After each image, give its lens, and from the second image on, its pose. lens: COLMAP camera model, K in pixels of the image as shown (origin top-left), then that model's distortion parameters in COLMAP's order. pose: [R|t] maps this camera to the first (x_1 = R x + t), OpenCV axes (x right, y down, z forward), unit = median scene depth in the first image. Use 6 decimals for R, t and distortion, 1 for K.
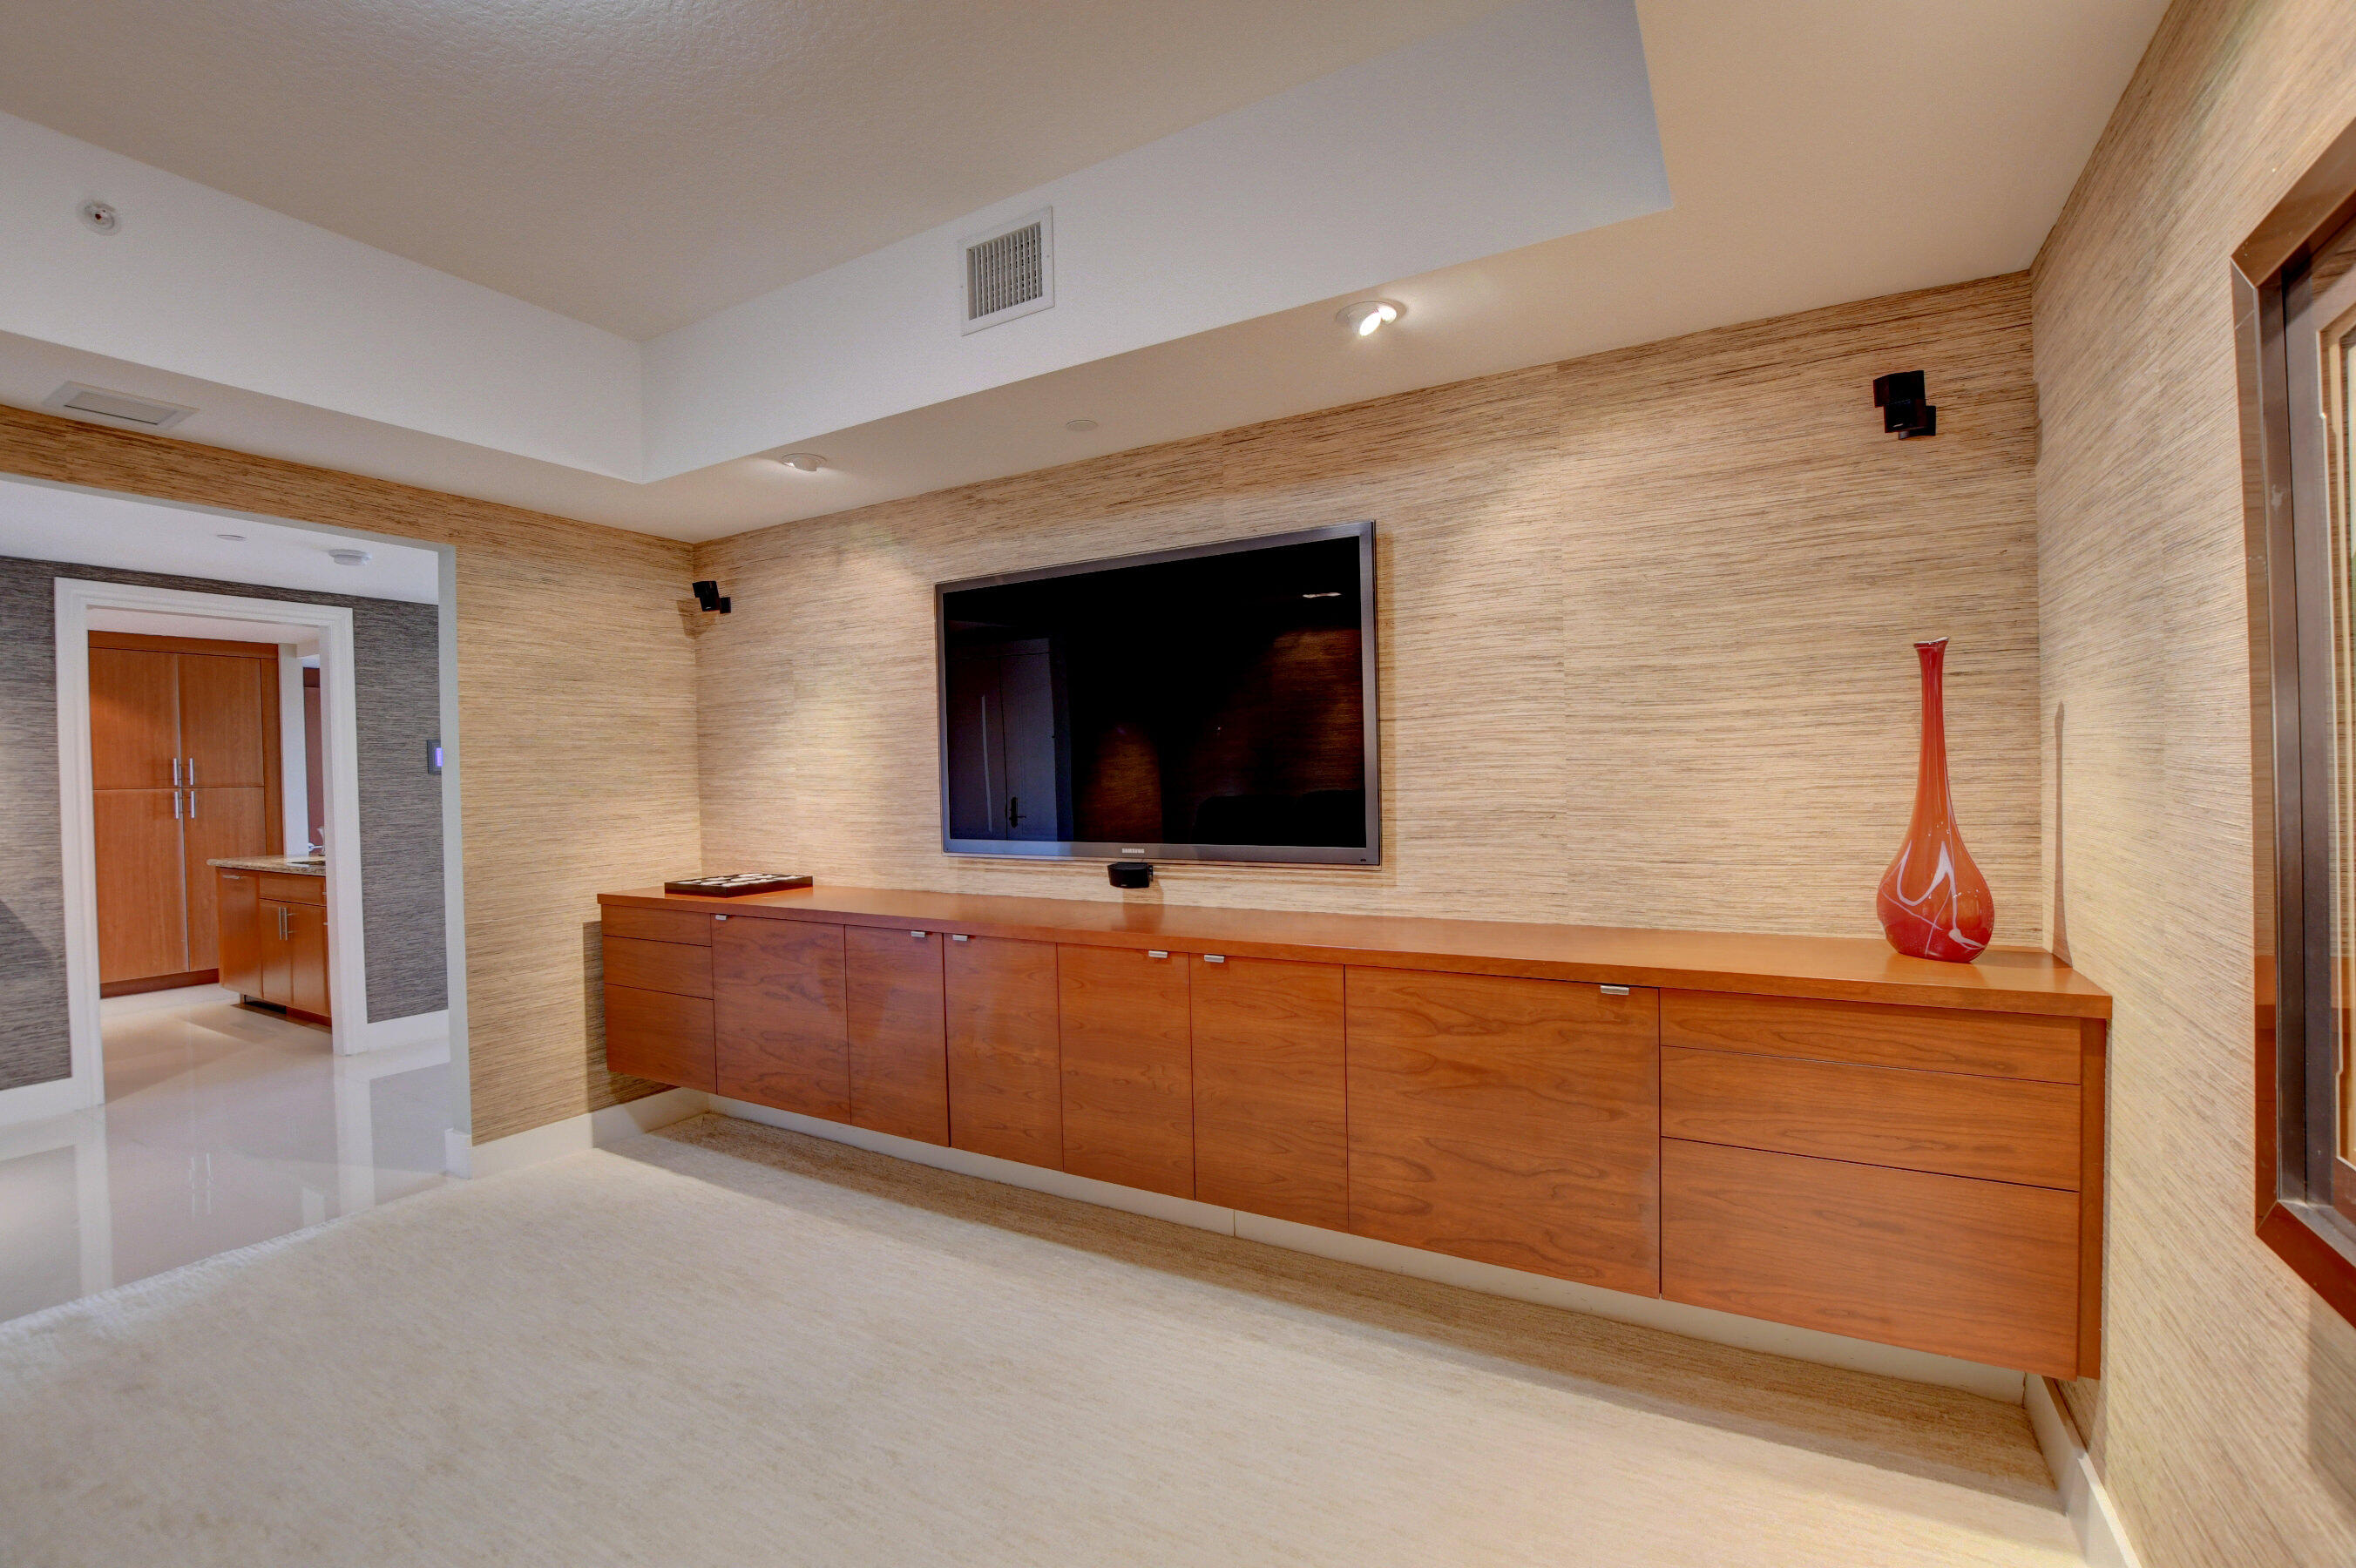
lens RADIAL K [[1037.7, 0, 1169.4], [0, 1037.7, 789.2], [0, 0, 1]] dist [-0.032263, 0.003859]
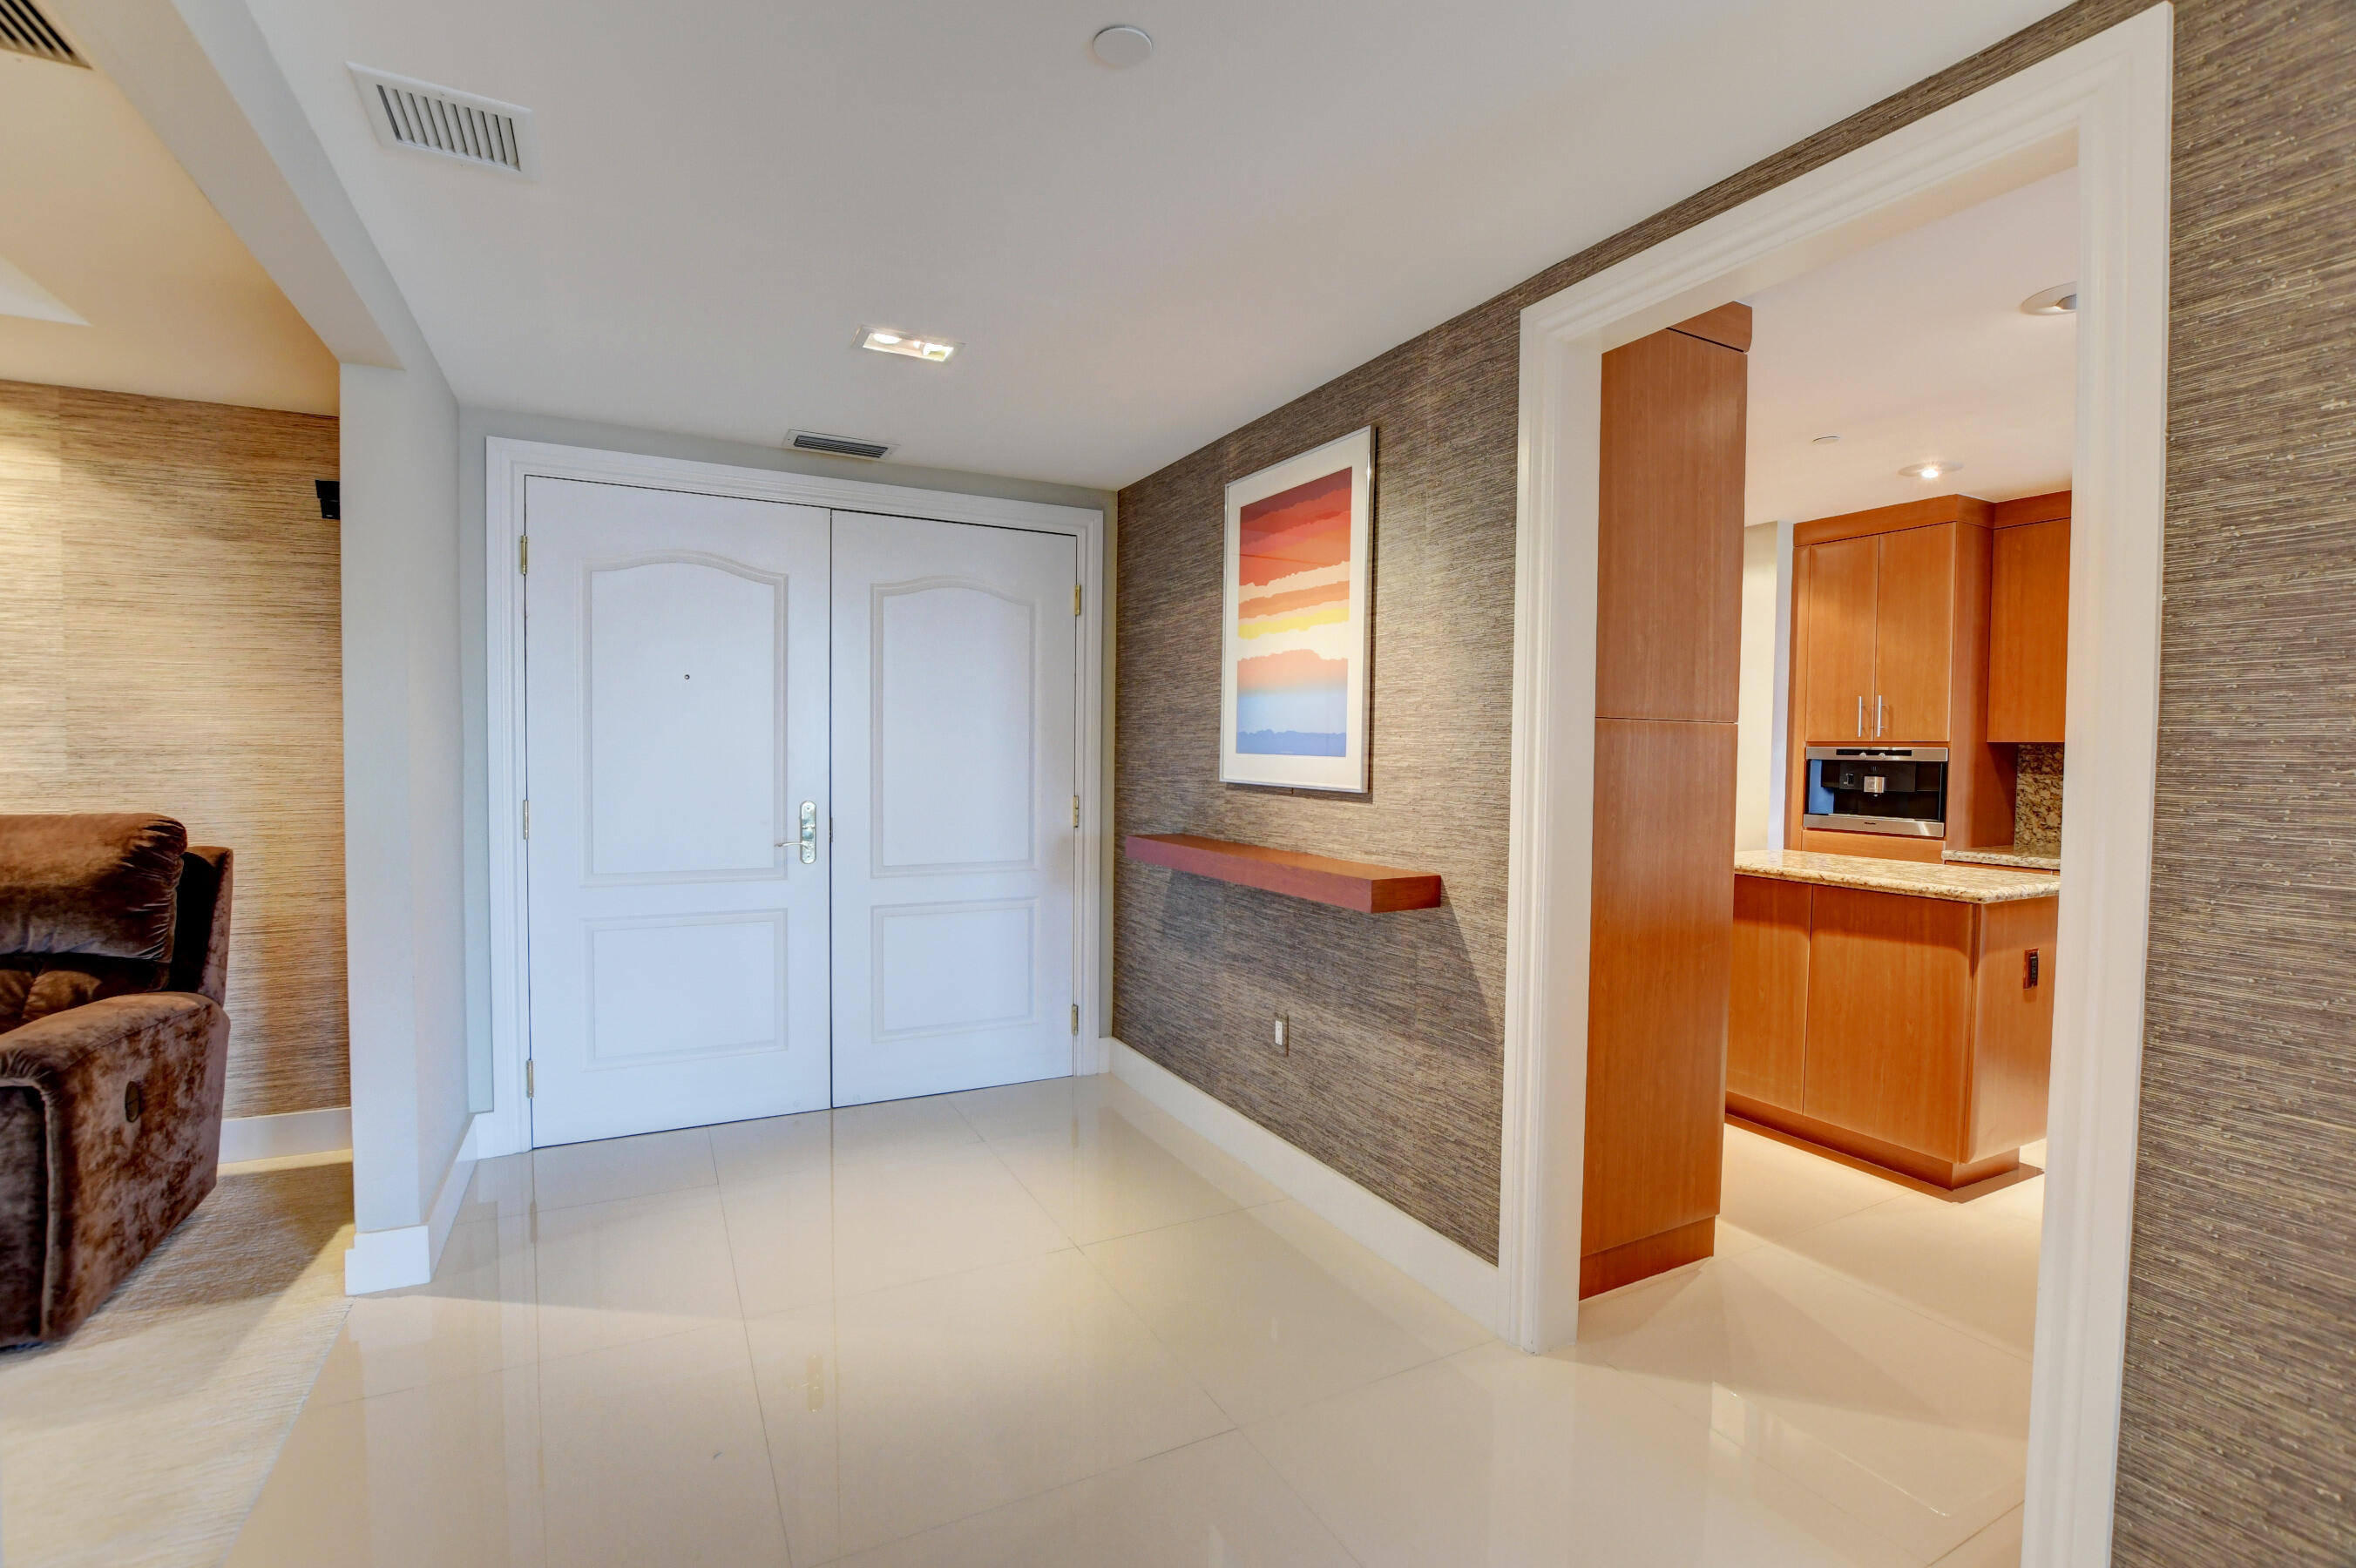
lens RADIAL K [[1037.7, 0, 1169.4], [0, 1037.7, 789.2], [0, 0, 1]] dist [-0.032263, 0.003859]
pose [[-0.535326, 0.044336, -0.843481, -0.648218], [-0.013363, 0.998052, 0.060942, 0.003839], [0.844540, 0.043895, -0.533691, 1.317588]]
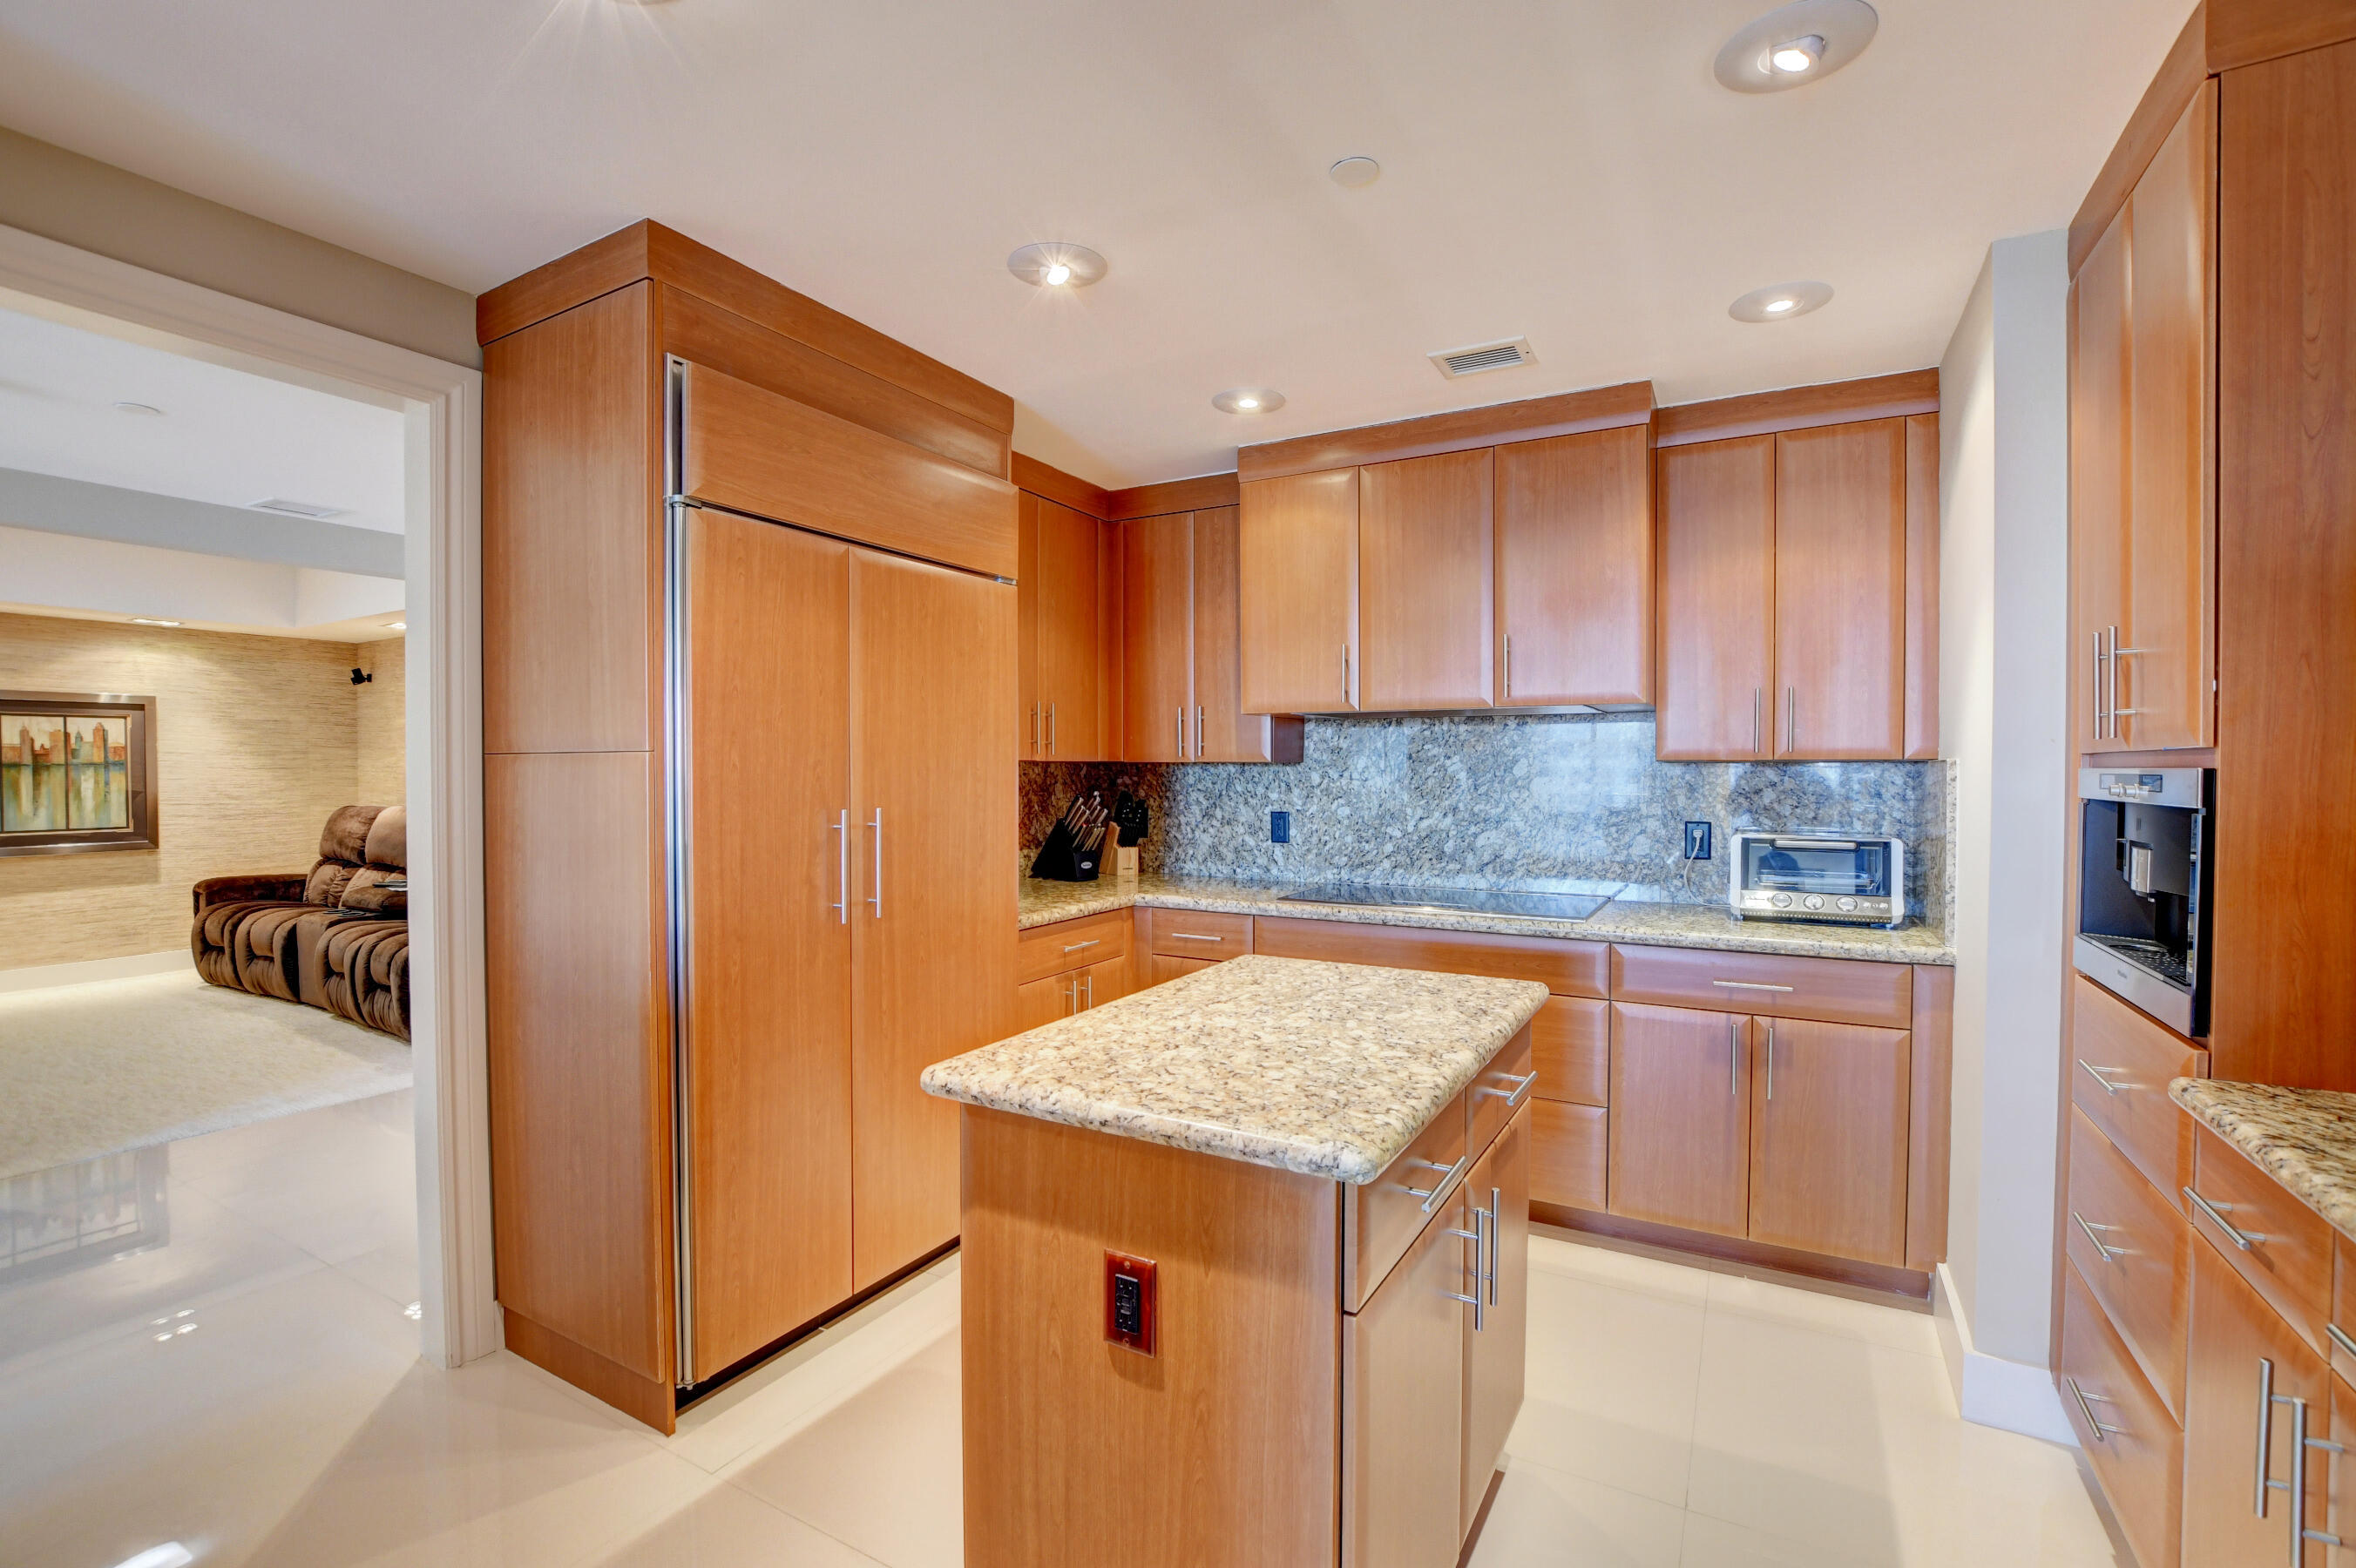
lens RADIAL K [[1037.7, 0, 1169.4], [0, 1037.7, 789.2], [0, 0, 1]] dist [-0.032263, 0.003859]
pose [[-0.999717, 0.021900, -0.009246, -1.741699], [0.021579, 0.999206, 0.033500, 0.004436], [0.009973, 0.033291, -0.999396, 1.825619]]
